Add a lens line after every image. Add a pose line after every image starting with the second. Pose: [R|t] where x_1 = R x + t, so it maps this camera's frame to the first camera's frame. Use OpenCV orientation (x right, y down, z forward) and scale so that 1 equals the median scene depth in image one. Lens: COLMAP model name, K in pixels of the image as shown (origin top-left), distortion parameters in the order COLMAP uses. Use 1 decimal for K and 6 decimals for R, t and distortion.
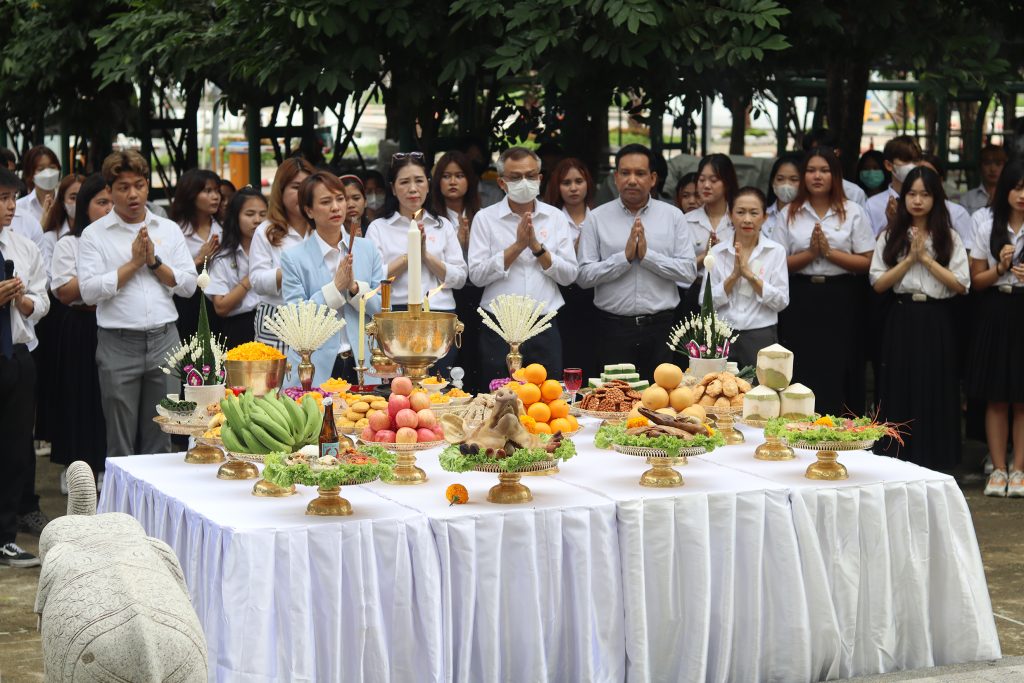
lens RADIAL K [[2399.1, 0, 512.0], [0, 2399.1, 341.5], [0, 0, 1]] dist [-0.099303, -0.211918]
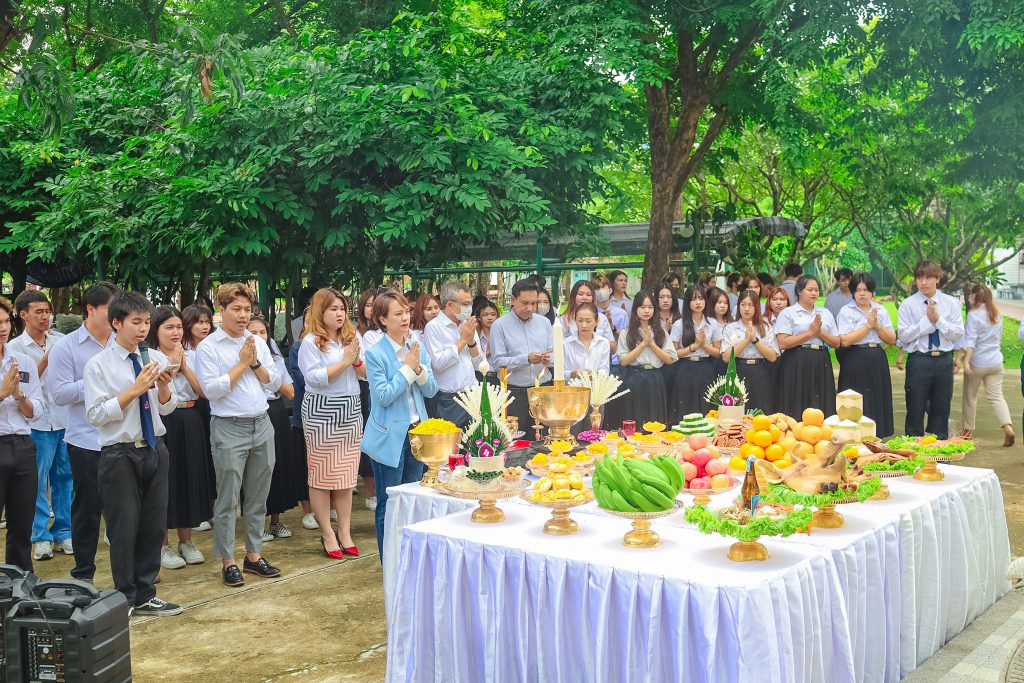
lens RADIAL K [[1061.2, 0, 512.0], [0, 1061.2, 341.5], [0, 0, 1]] dist [-0.082882, -0.002955]
pose [[0.906475, -0.039007, 0.420453, -0.342061], [0.063976, 0.996916, -0.045441, -0.012745], [-0.417384, 0.068091, 0.906176, 0.530595]]
